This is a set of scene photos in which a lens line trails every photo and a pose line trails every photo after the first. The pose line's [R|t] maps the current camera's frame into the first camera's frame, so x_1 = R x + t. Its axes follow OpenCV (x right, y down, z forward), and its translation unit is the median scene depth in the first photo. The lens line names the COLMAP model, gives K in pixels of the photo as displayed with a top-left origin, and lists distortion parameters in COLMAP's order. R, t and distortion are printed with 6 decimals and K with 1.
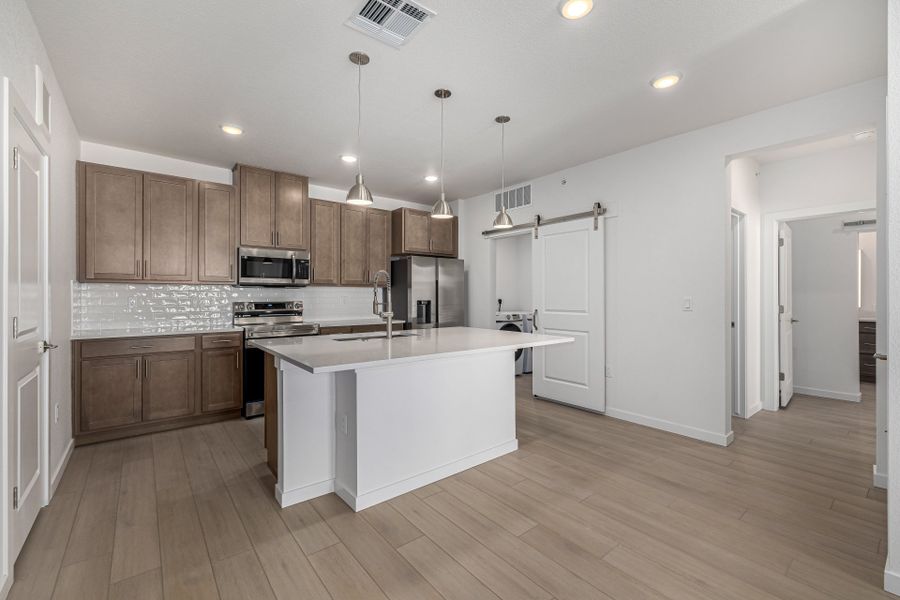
lens RADIAL K [[377.5, 0, 443.6], [0, 377.5, 297.0], [0, 0, 1]] dist [-0.000581, 0.000037]
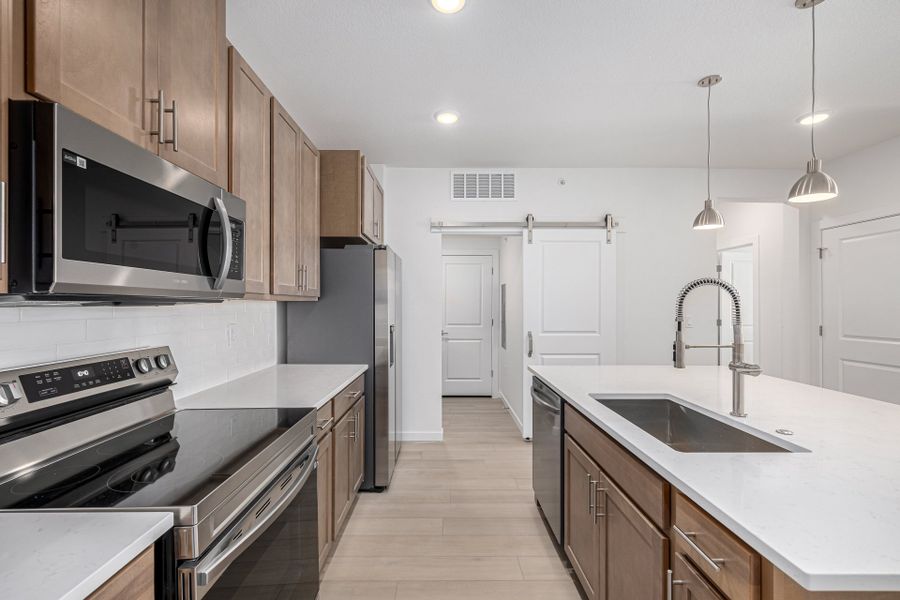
lens RADIAL K [[382.8, 0, 448.9], [0, 382.8, 303.9], [0, 0, 1]] dist [-0.000139, -0.000252]
pose [[0.614180, -0.000251, 0.789166, -0.530776], [0.002643, 0.999995, -0.001738, -0.025610], [-0.789162, 0.003153, 0.614178, 0.668796]]
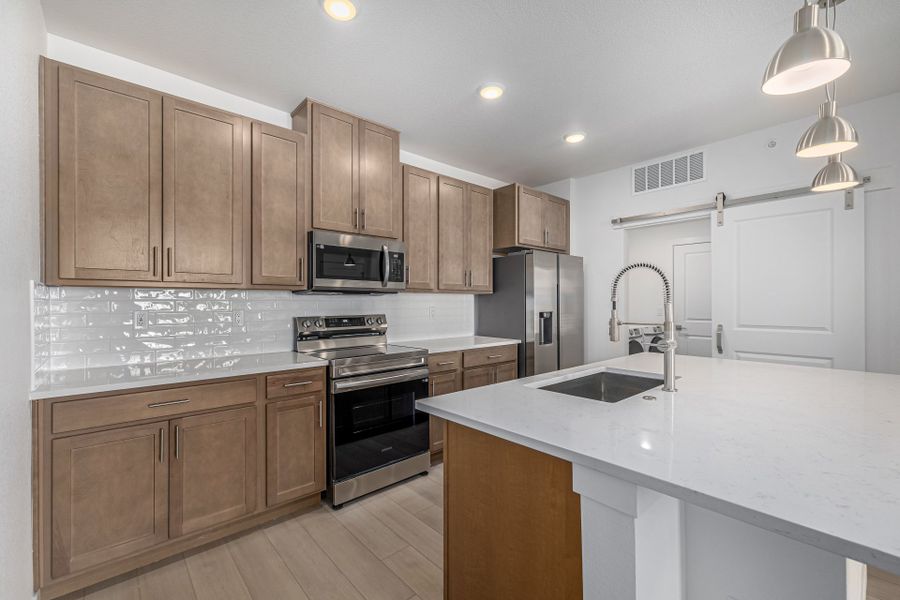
lens RADIAL K [[376.8, 0, 446.7], [0, 376.8, 304.6], [0, 0, 1]] dist [-0.000589, -0.000012]
pose [[0.998302, -0.003570, 0.058142, -0.330356], [0.003521, 0.999993, 0.000947, -0.007715], [-0.058145, -0.000741, 0.998308, 0.333533]]
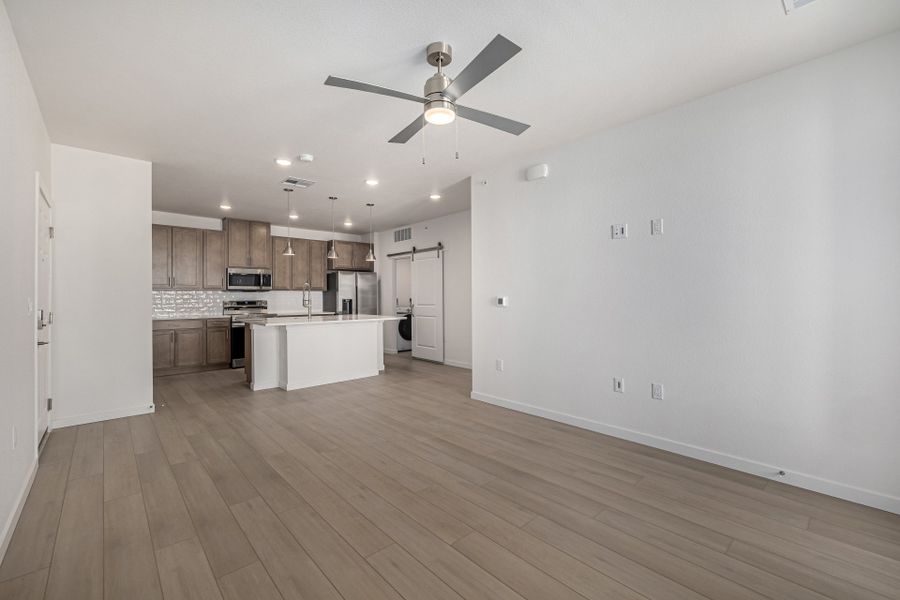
lens RADIAL K [[377.5, 0, 443.6], [0, 377.5, 297.0], [0, 0, 1]] dist [-0.000581, 0.000037]
pose [[0.998235, -0.006465, 0.059036, 0.295526], [0.006738, 0.999968, -0.004422, 0.010719], [-0.059006, 0.004812, 0.998246, -0.680665]]
